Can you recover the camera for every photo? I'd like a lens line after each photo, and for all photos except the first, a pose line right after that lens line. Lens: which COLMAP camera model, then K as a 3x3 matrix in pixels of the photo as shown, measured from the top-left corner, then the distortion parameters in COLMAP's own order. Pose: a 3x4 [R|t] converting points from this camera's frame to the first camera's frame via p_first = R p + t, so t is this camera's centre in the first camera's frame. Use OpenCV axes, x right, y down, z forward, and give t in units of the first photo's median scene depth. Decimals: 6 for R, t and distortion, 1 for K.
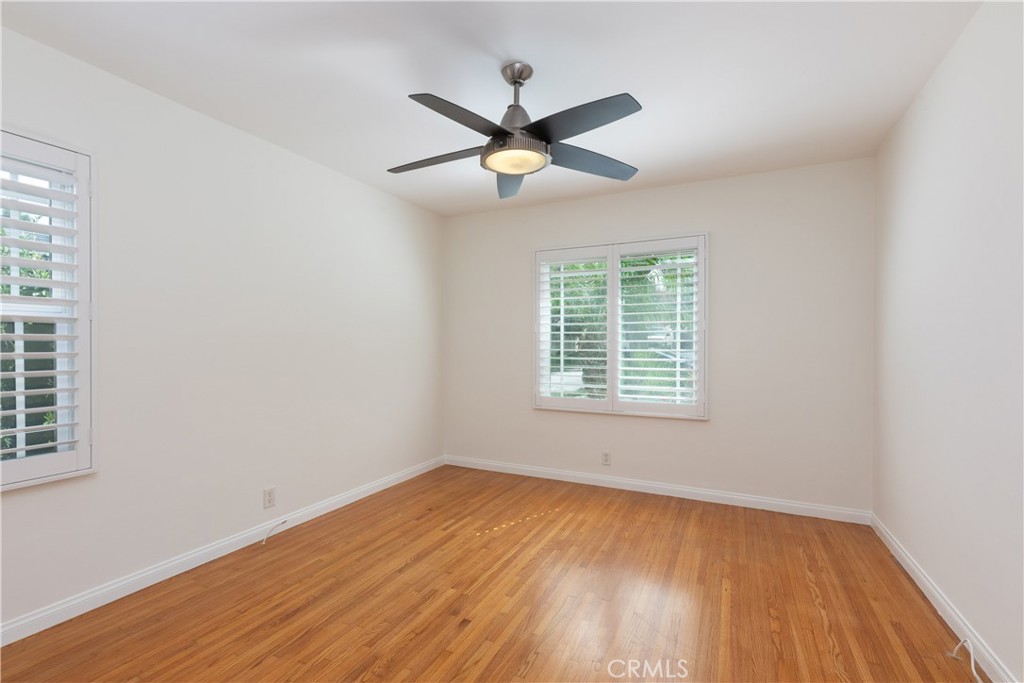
lens RADIAL K [[454.4, 0, 511.7], [0, 454.4, 344.1], [0, 0, 1]] dist [0.000233, 0.000082]
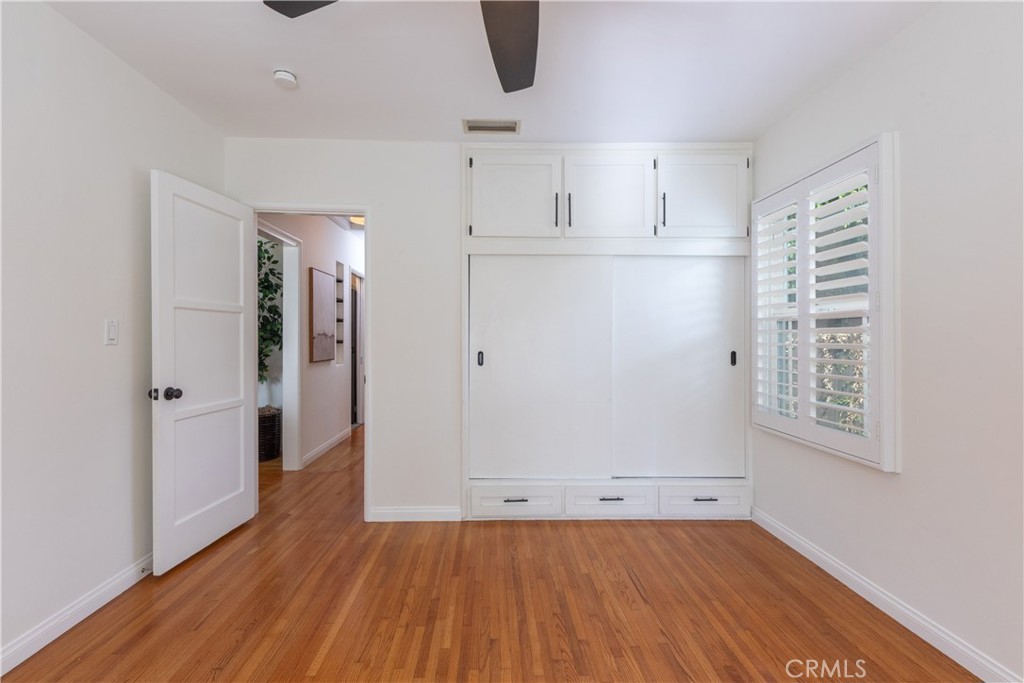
lens RADIAL K [[454.4, 0, 511.8], [0, 454.4, 340.1], [0, 0, 1]] dist [0.000233, 0.000082]
pose [[-0.877762, 0.001630, -0.479095, 0.246593], [0.000478, 0.999997, 0.002526, 0.003537], [0.479098, 0.001988, -0.877759, 1.596558]]
